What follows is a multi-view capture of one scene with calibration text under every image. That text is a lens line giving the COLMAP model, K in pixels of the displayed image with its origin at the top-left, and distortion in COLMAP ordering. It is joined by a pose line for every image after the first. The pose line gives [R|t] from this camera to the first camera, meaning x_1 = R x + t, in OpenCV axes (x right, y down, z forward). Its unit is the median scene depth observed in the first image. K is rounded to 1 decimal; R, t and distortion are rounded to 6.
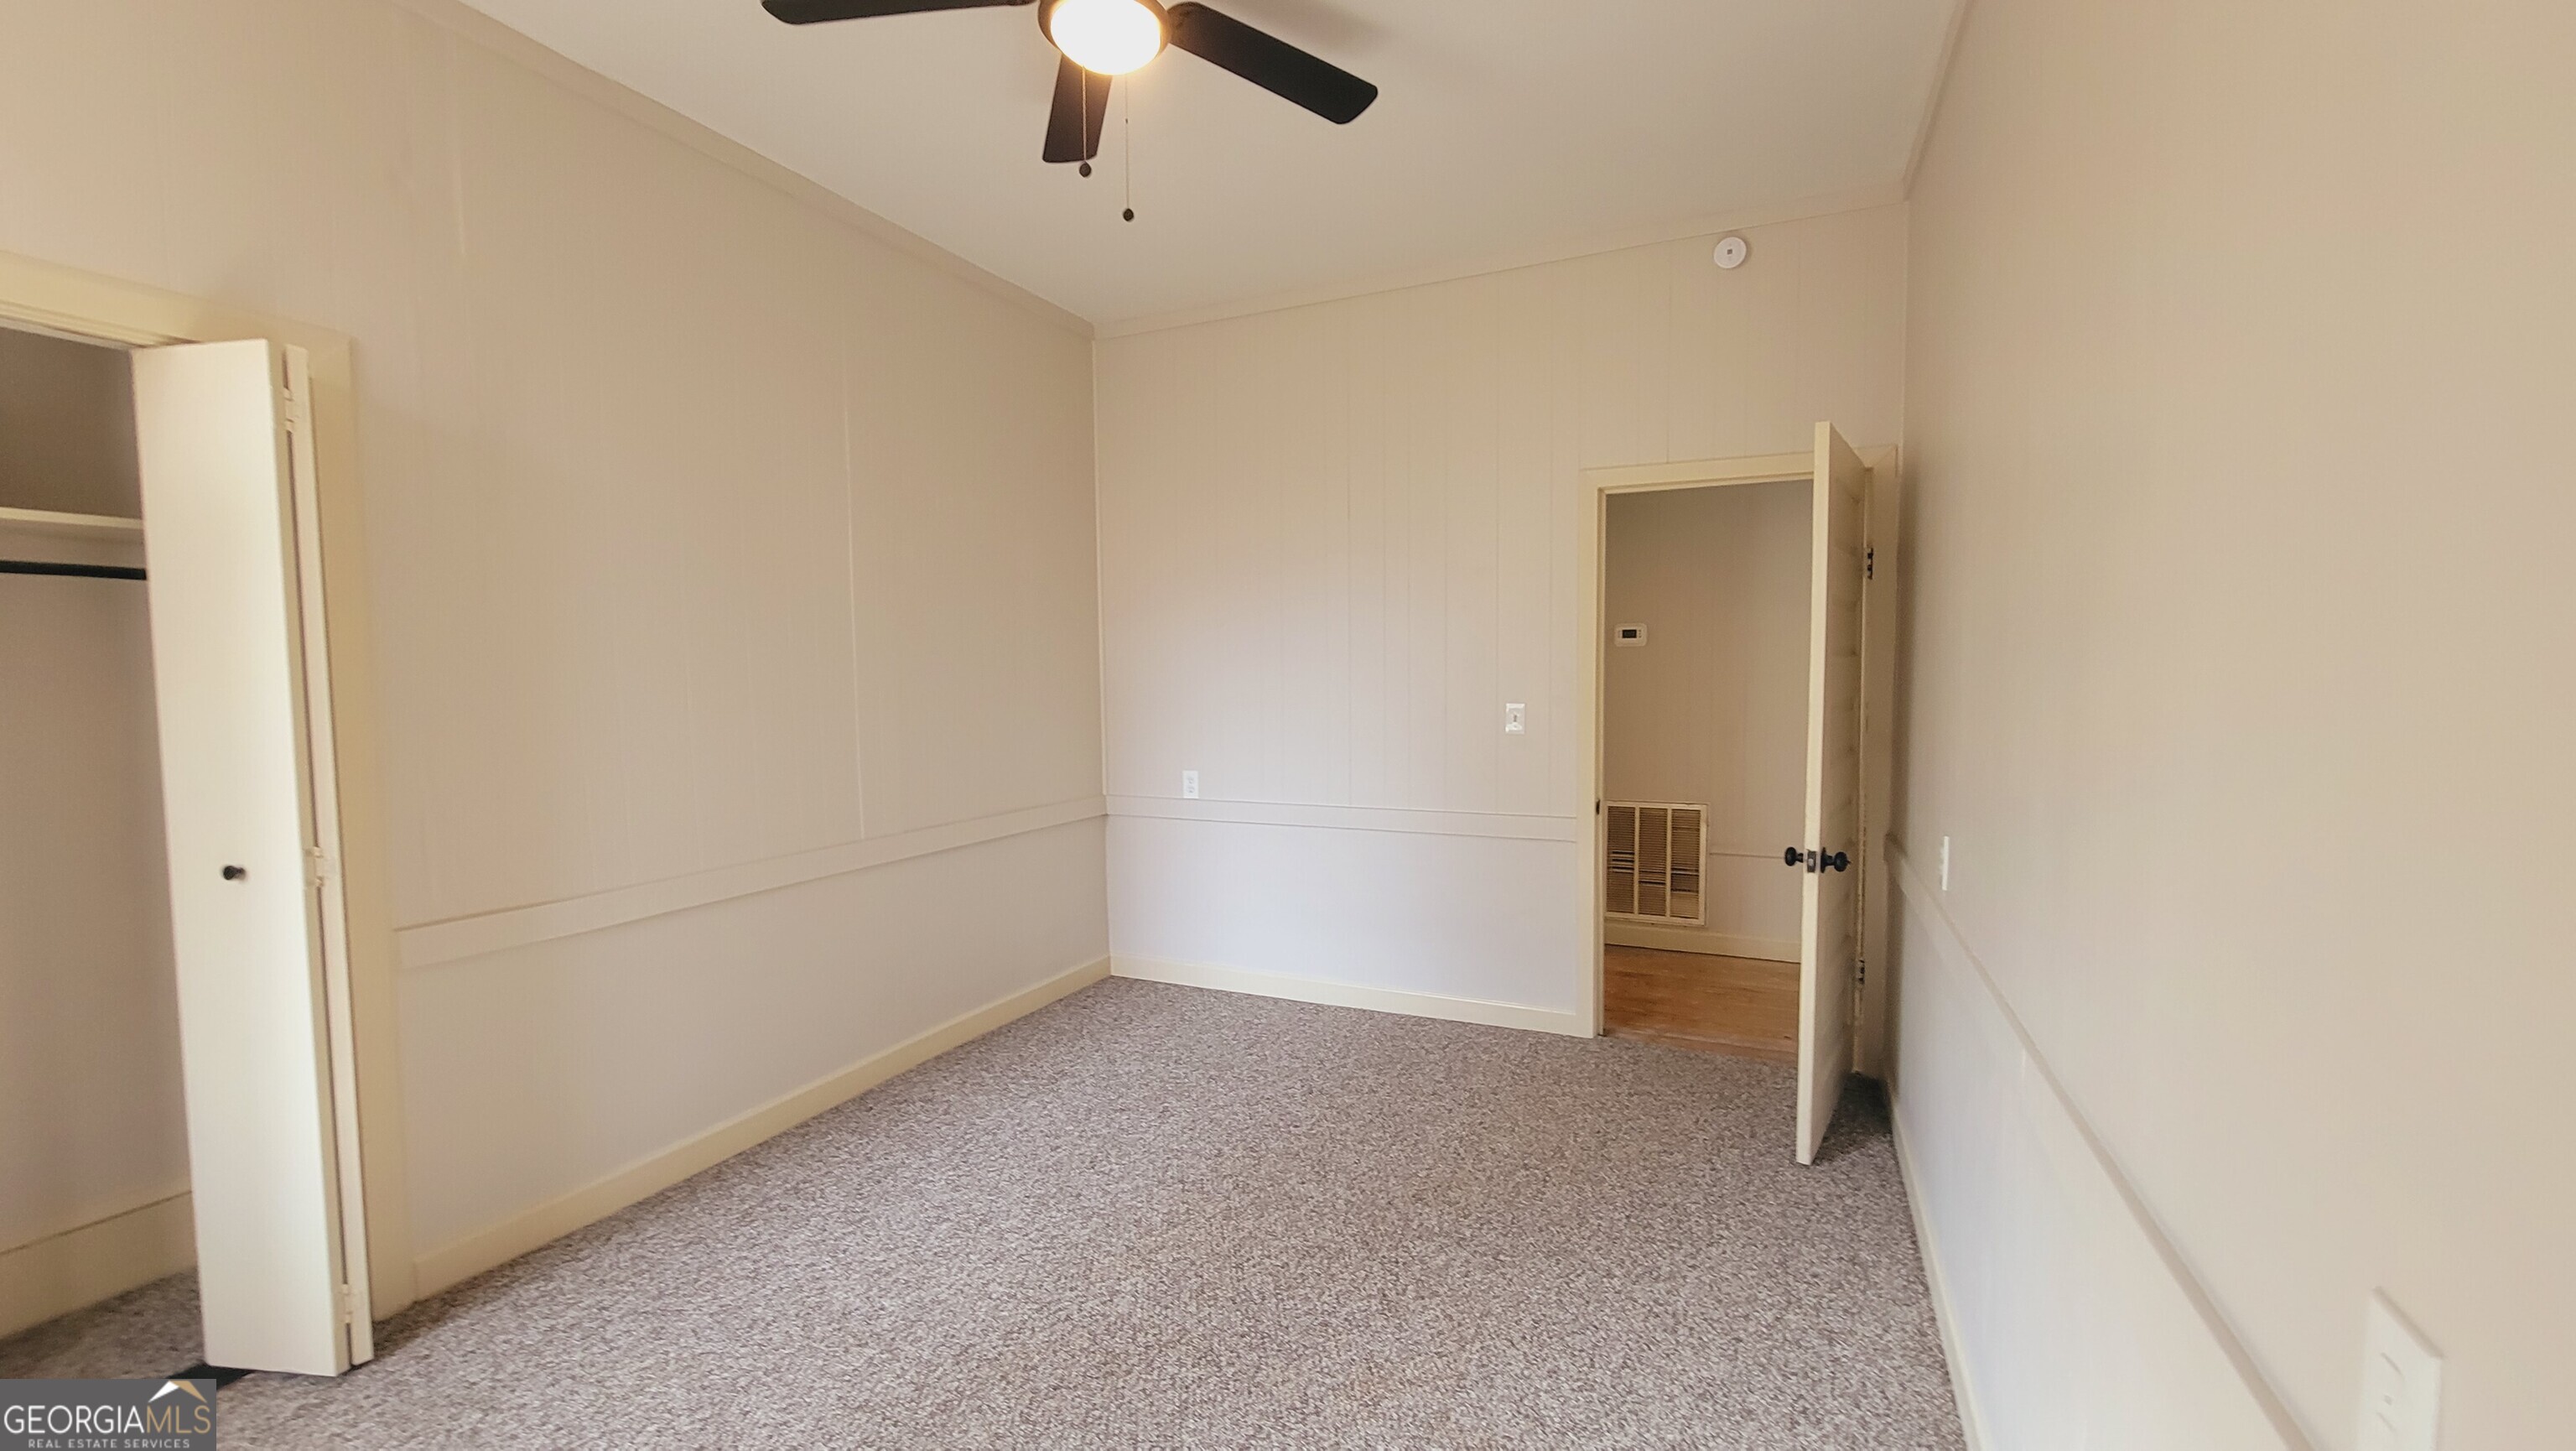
lens RADIAL K [[1046.6, 0, 1291.6], [0, 1046.6, 733.0], [0, 0, 1]] dist [-0.001778, 0.000460]
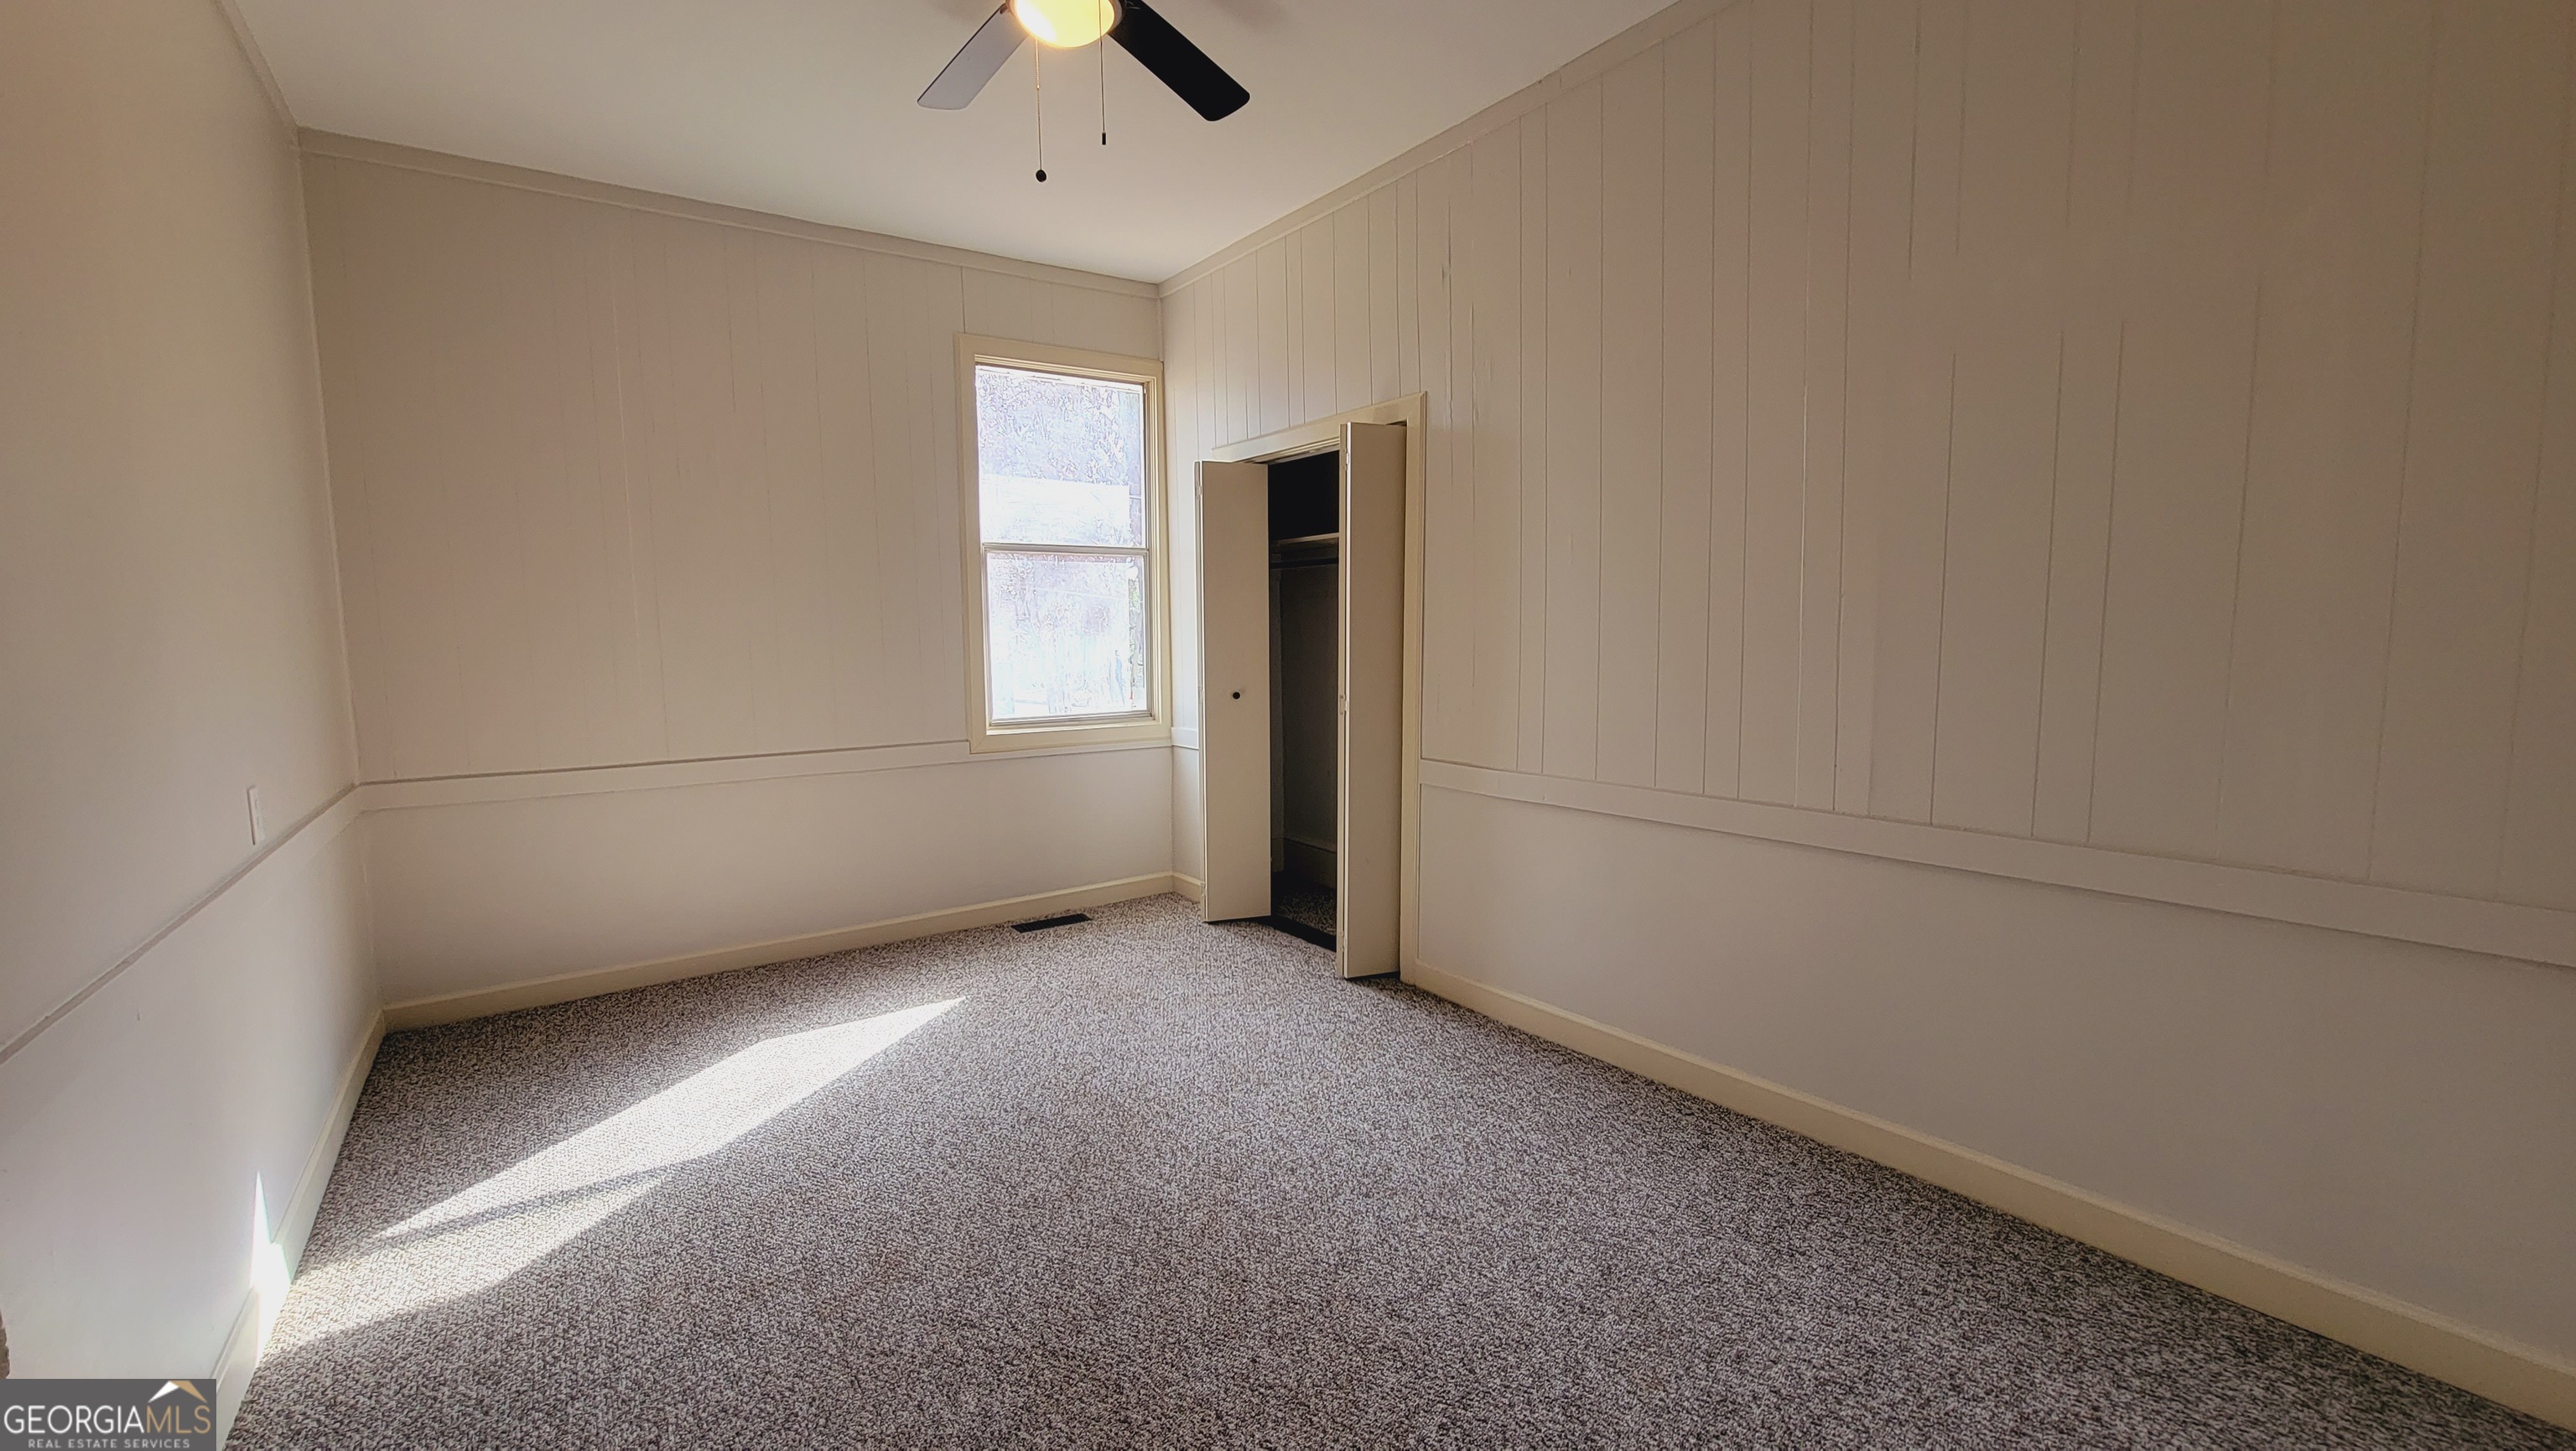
lens RADIAL K [[1046.6, 0, 1290.9], [0, 1046.6, 723.4], [0, 0, 1]] dist [-0.001778, 0.000460]
pose [[-0.493780, 0.091282, -0.864783, 0.588085], [-0.033570, 0.991733, 0.123850, -0.059796], [0.868939, 0.090186, -0.486633, 1.432426]]
